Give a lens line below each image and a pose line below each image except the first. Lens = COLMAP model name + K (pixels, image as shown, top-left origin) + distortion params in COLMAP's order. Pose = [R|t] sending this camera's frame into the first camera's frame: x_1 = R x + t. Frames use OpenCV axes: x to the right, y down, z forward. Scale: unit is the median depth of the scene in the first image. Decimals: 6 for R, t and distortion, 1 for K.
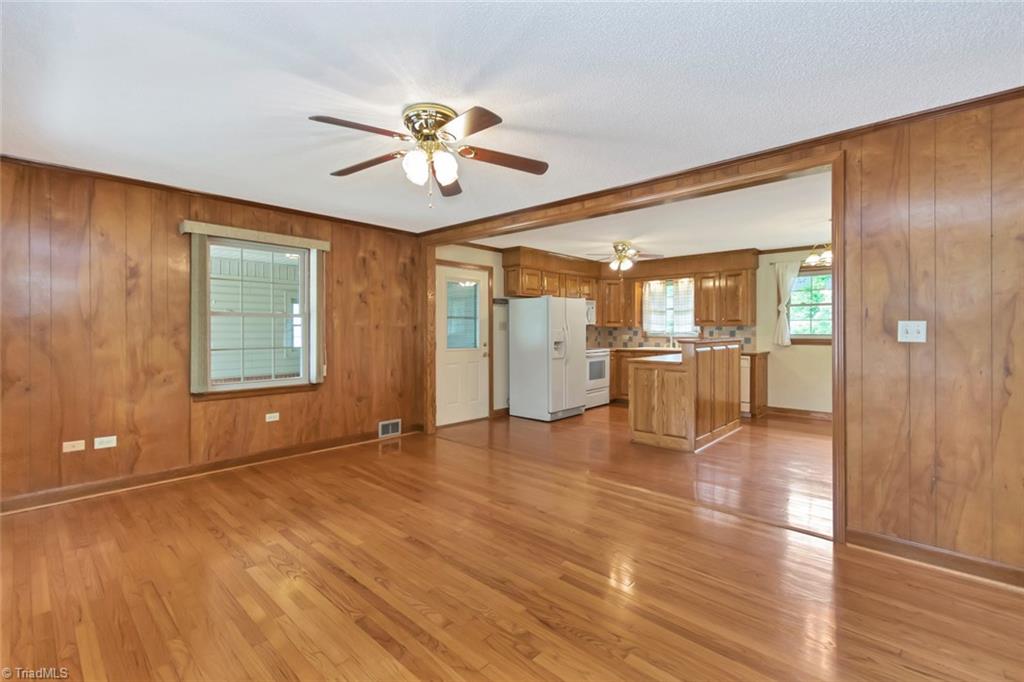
lens RADIAL K [[450.7, 0, 512.0], [0, 450.7, 341.0], [0, 0, 1]] dist [-0.000134, -0.000006]
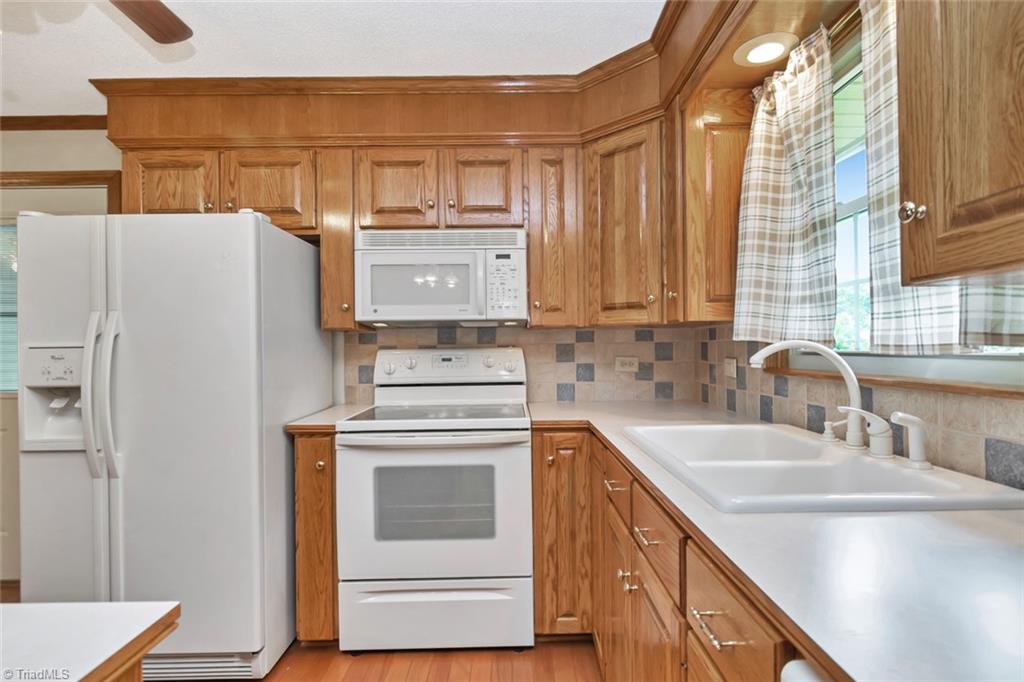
lens RADIAL K [[499.7, 0, 522.6], [0, 499.7, 353.0], [0, 0, 1]] dist [0.000899, -0.001052]
pose [[0.689405, 0.002150, -0.724373, 0.422768], [-0.009605, 0.999935, -0.006173, -0.015936], [0.724312, 0.011213, 0.689381, 0.854655]]
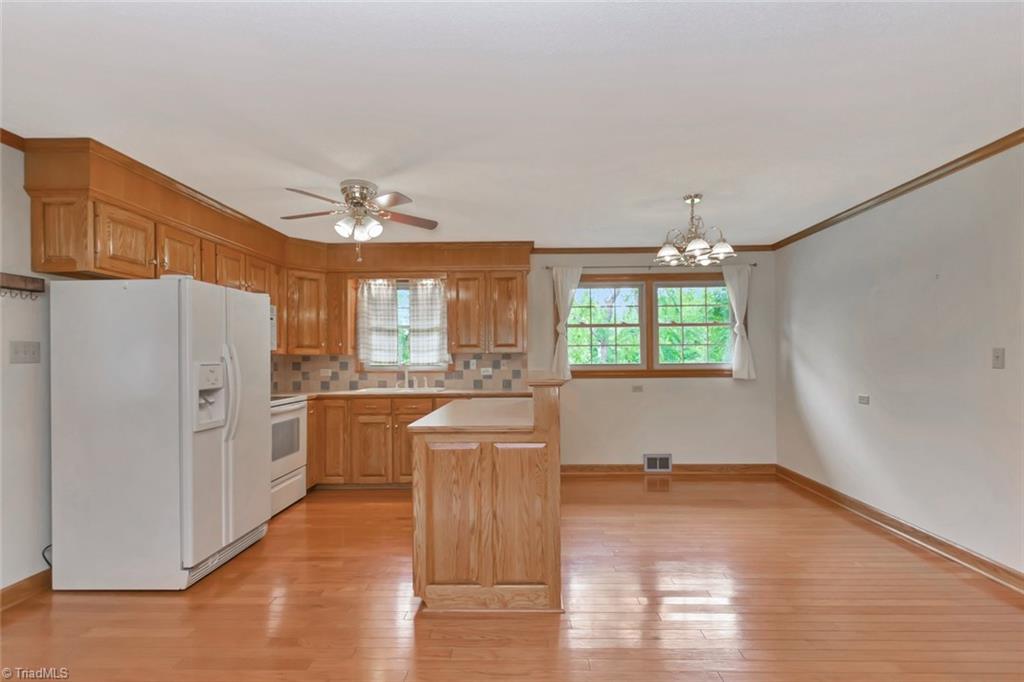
lens RADIAL K [[499.7, 0, 522.6], [0, 499.7, 353.0], [0, 0, 1]] dist [0.000899, -0.001052]
pose [[0.741520, 0.003473, 0.670921, 0.006193], [0.023361, 0.999247, -0.030991, -0.009183], [-0.670524, 0.038654, 0.740881, 0.396865]]
